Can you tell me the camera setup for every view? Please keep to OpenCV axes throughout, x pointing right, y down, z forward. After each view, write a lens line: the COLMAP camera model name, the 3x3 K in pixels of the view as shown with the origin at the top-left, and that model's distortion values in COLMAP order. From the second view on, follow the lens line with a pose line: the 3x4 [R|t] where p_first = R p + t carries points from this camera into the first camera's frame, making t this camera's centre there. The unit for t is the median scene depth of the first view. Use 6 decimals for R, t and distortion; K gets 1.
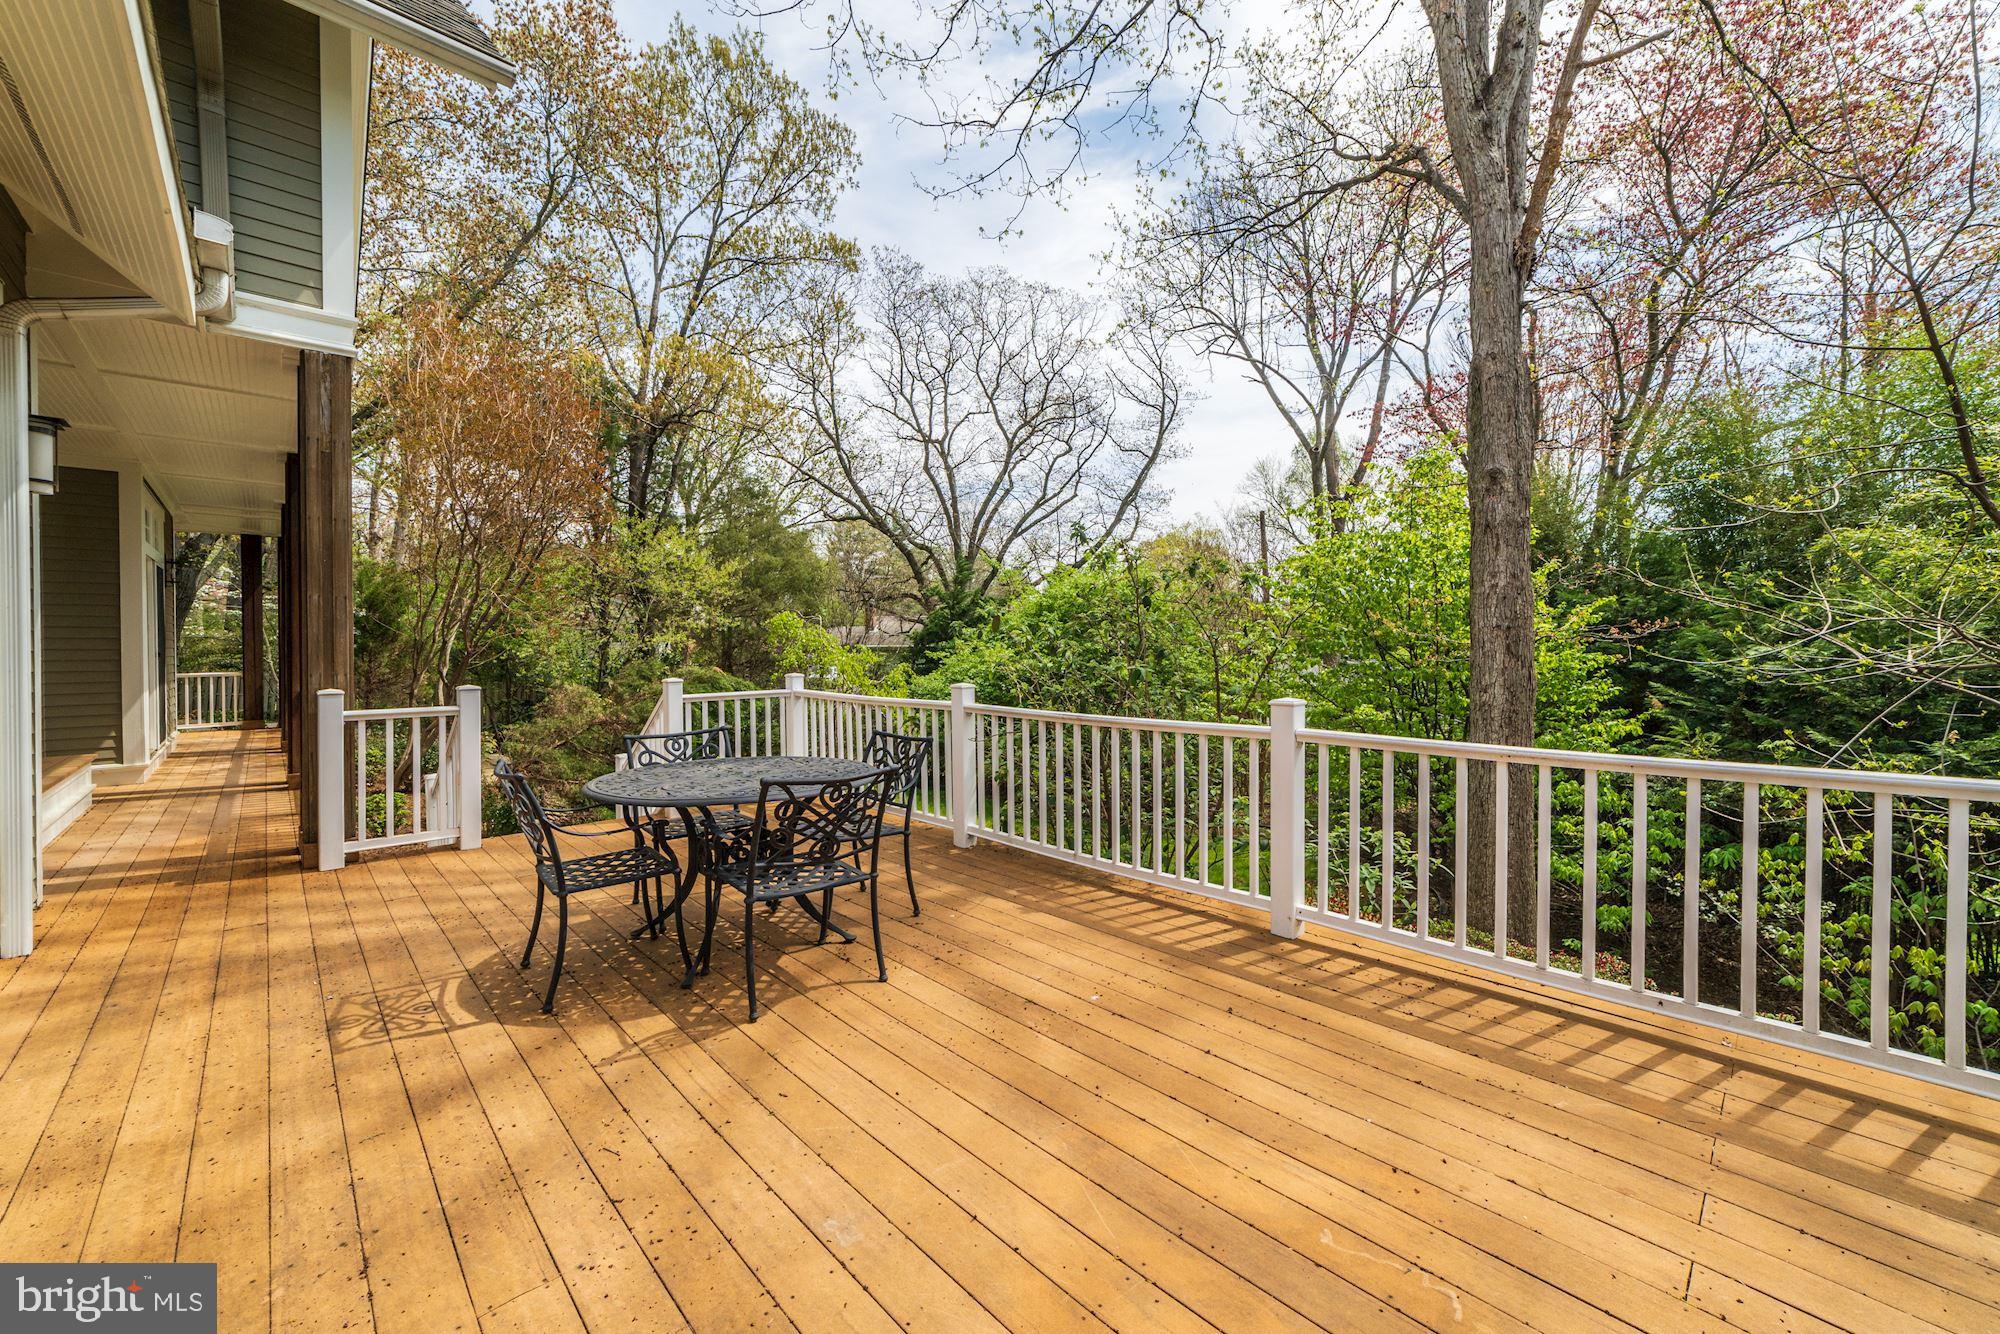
lens RADIAL K [[950.1, 0, 995.8], [0, 950.1, 668.5], [0, 0, 1]] dist [0.003273, 0.000228]
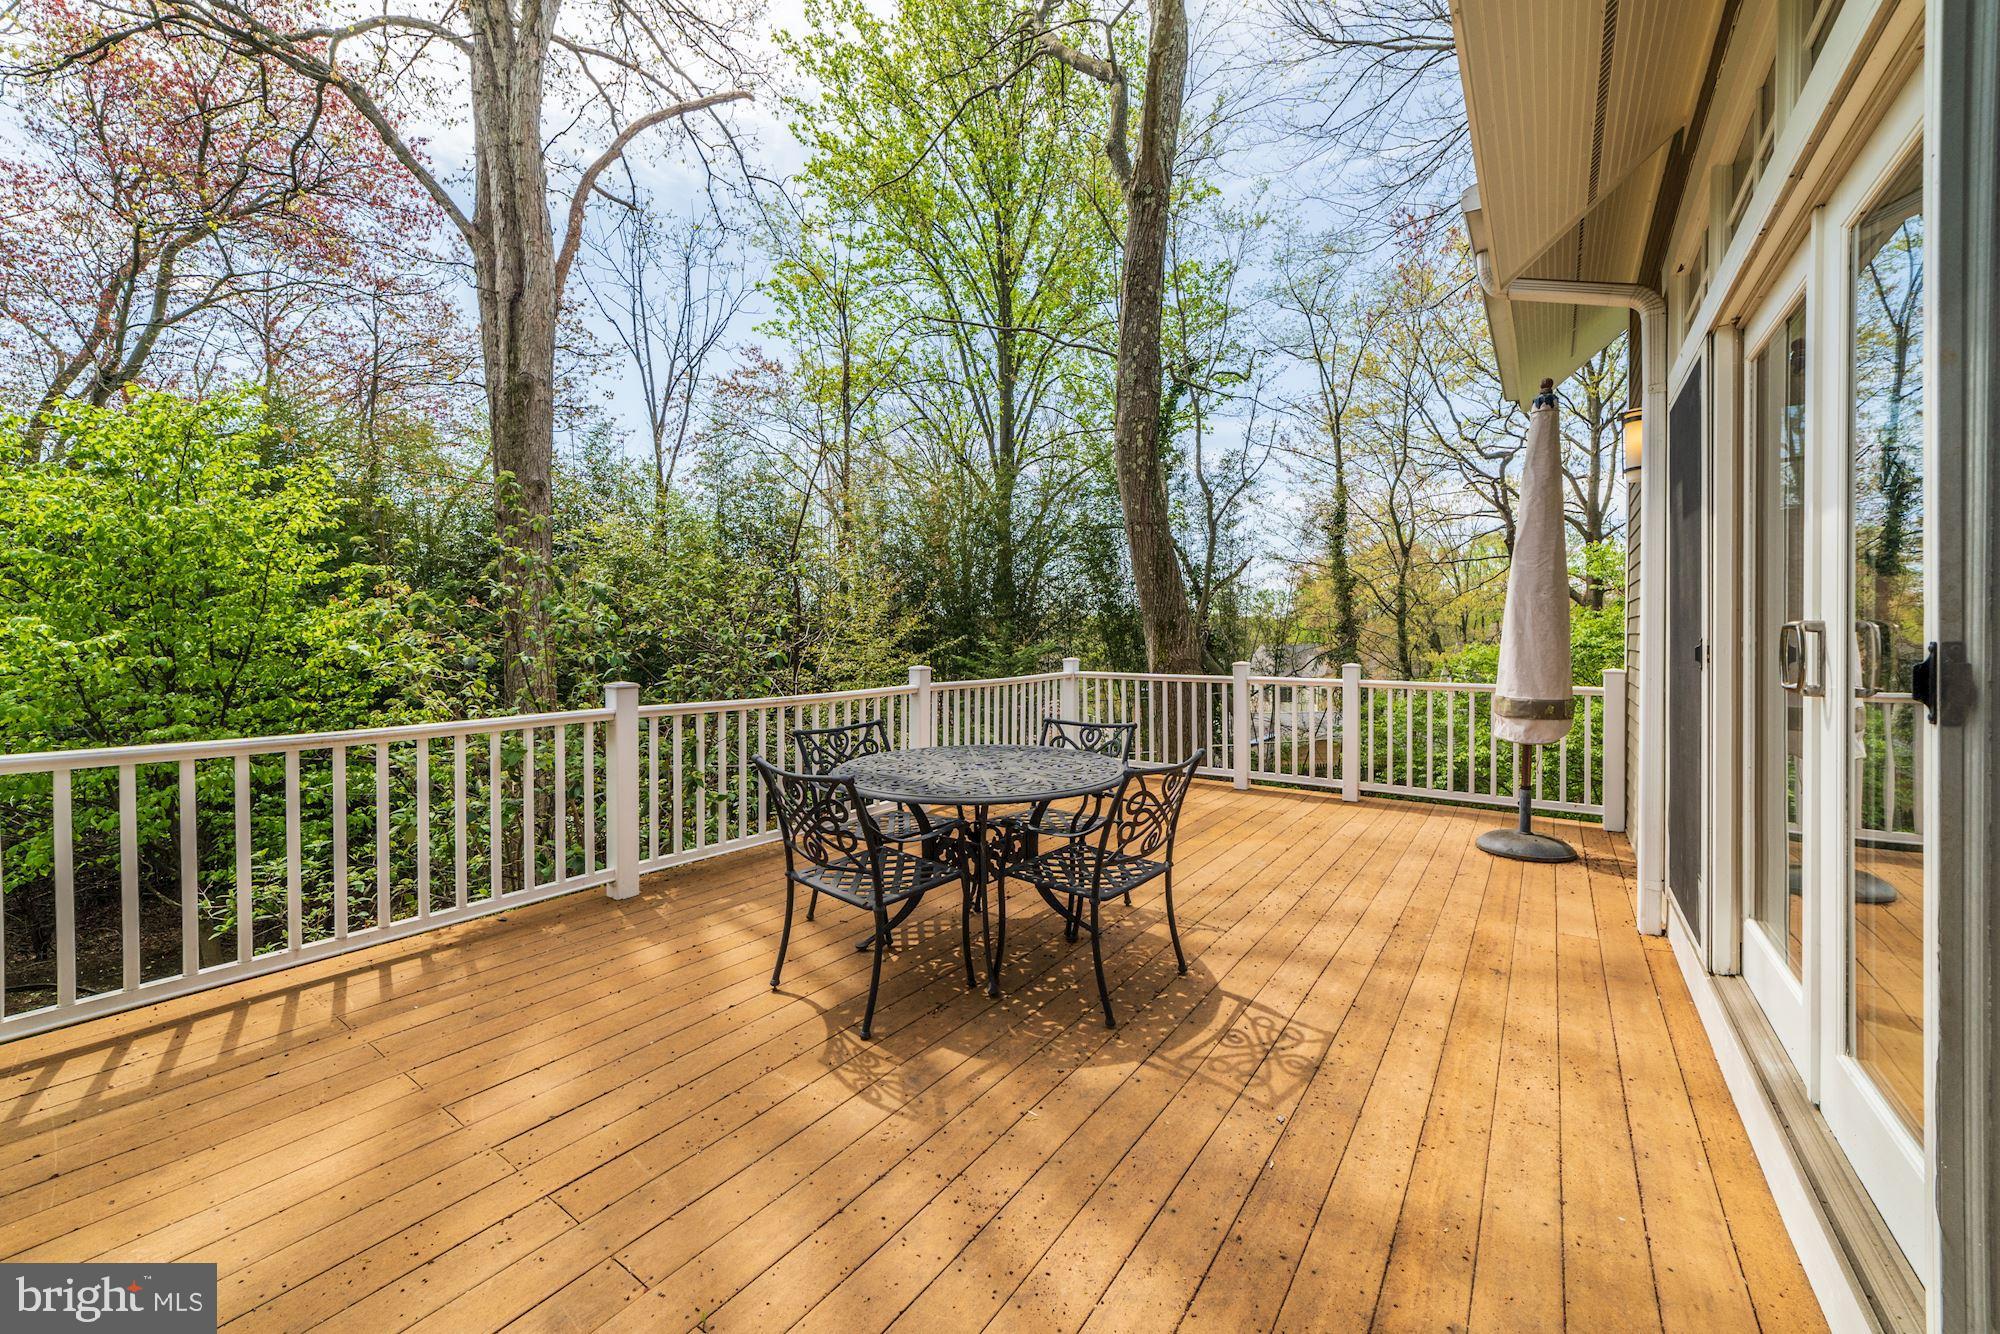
lens RADIAL K [[782.4, 0, 1014.4], [0, 782.4, 656.2], [0, 0, 1]] dist [-0.010474, 0.000452]
pose [[-0.317862, -0.023664, 0.947842, -1.240920], [0.007550, 0.999594, 0.027488, -0.050730], [-0.948107, 0.015894, -0.317554, 1.423576]]
